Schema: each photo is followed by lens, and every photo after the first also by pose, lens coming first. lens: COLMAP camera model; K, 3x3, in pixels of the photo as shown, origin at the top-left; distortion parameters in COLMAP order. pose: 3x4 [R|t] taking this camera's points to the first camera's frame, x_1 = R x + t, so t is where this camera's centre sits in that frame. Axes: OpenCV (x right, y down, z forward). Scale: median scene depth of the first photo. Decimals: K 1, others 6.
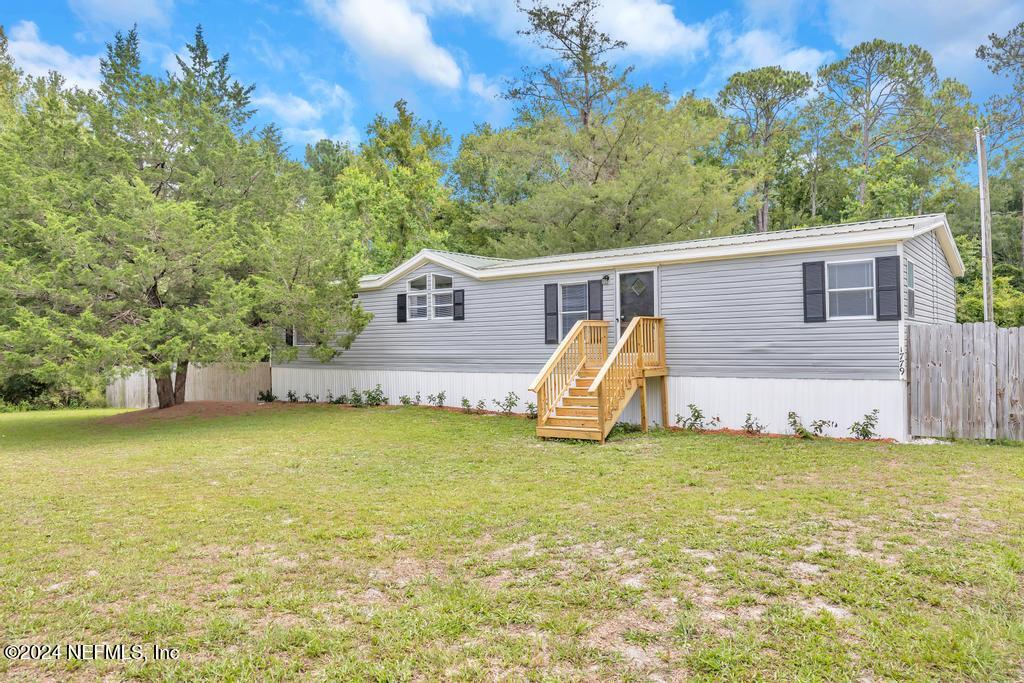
lens RADIAL K [[715.8, 0, 509.6], [0, 715.8, 342.2], [0, 0, 1]] dist [0.009577, 0.003231]
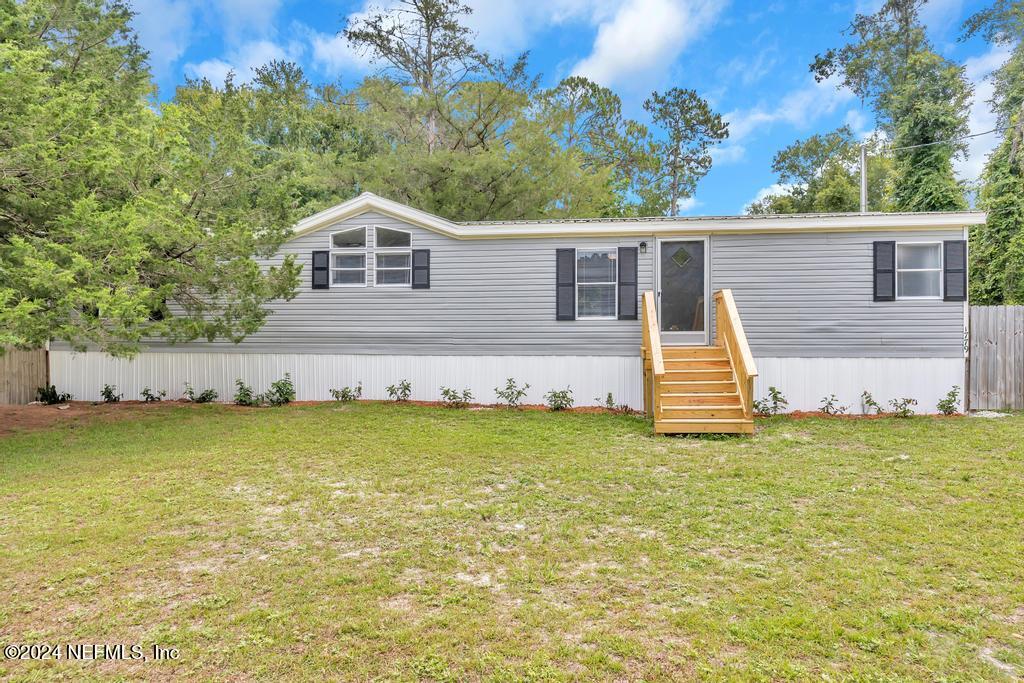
lens RADIAL K [[644.0, 0, 513.2], [0, 644.0, 341.8], [0, 0, 1]] dist [0.002236, 0.001146]
pose [[0.859900, 0.004107, 0.510446, -0.362125], [-0.012440, 0.999839, 0.012913, 0.017706], [-0.510310, -0.017454, 0.859813, 0.365842]]
